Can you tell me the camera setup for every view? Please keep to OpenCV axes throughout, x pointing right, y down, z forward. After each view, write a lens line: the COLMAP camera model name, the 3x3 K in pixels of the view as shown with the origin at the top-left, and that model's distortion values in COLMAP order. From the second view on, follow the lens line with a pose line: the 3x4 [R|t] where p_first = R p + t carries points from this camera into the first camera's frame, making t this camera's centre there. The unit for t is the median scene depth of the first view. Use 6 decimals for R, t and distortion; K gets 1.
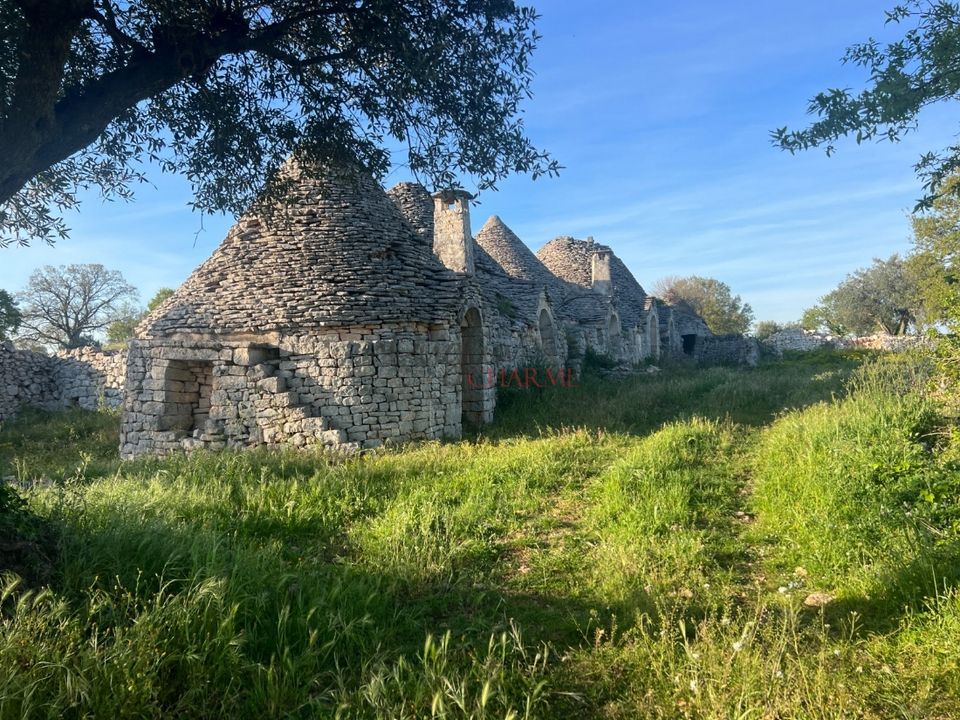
lens RADIAL K [[719.2, 0, 480.0], [0, 719.2, 360.0], [0, 0, 1]] dist [0.007376, -0.000888]
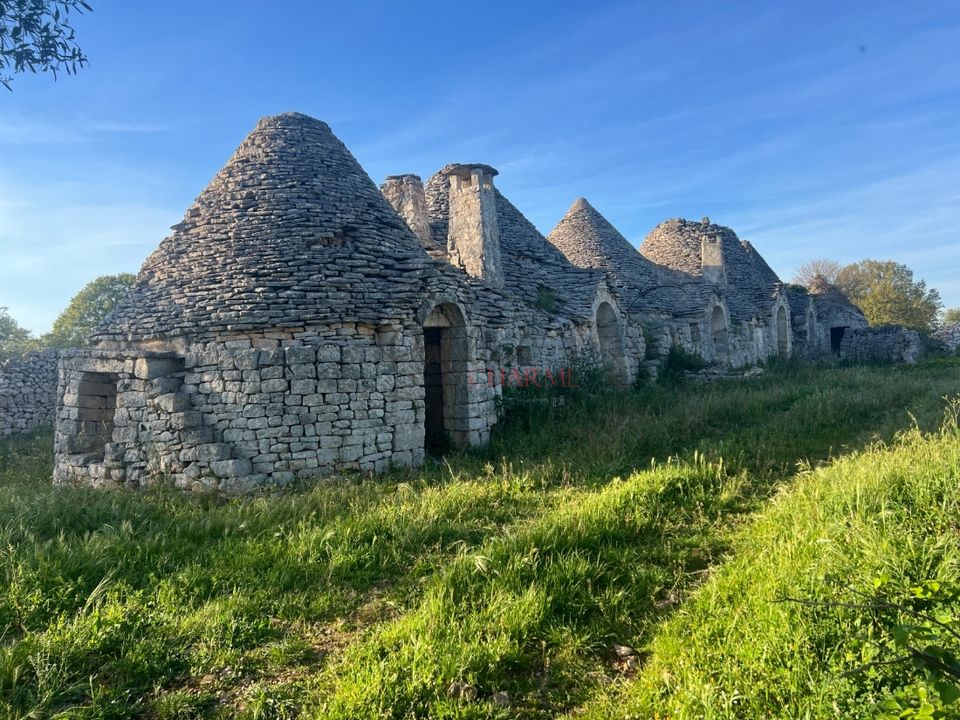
lens RADIAL K [[719.2, 0, 480.0], [0, 719.2, 360.0], [0, 0, 1]] dist [0.007376, -0.000888]
pose [[0.975185, -0.009509, -0.221187, 0.223297], [0.010589, 0.999937, 0.003696, -0.012693], [0.221138, -0.005947, 0.975224, 0.249435]]
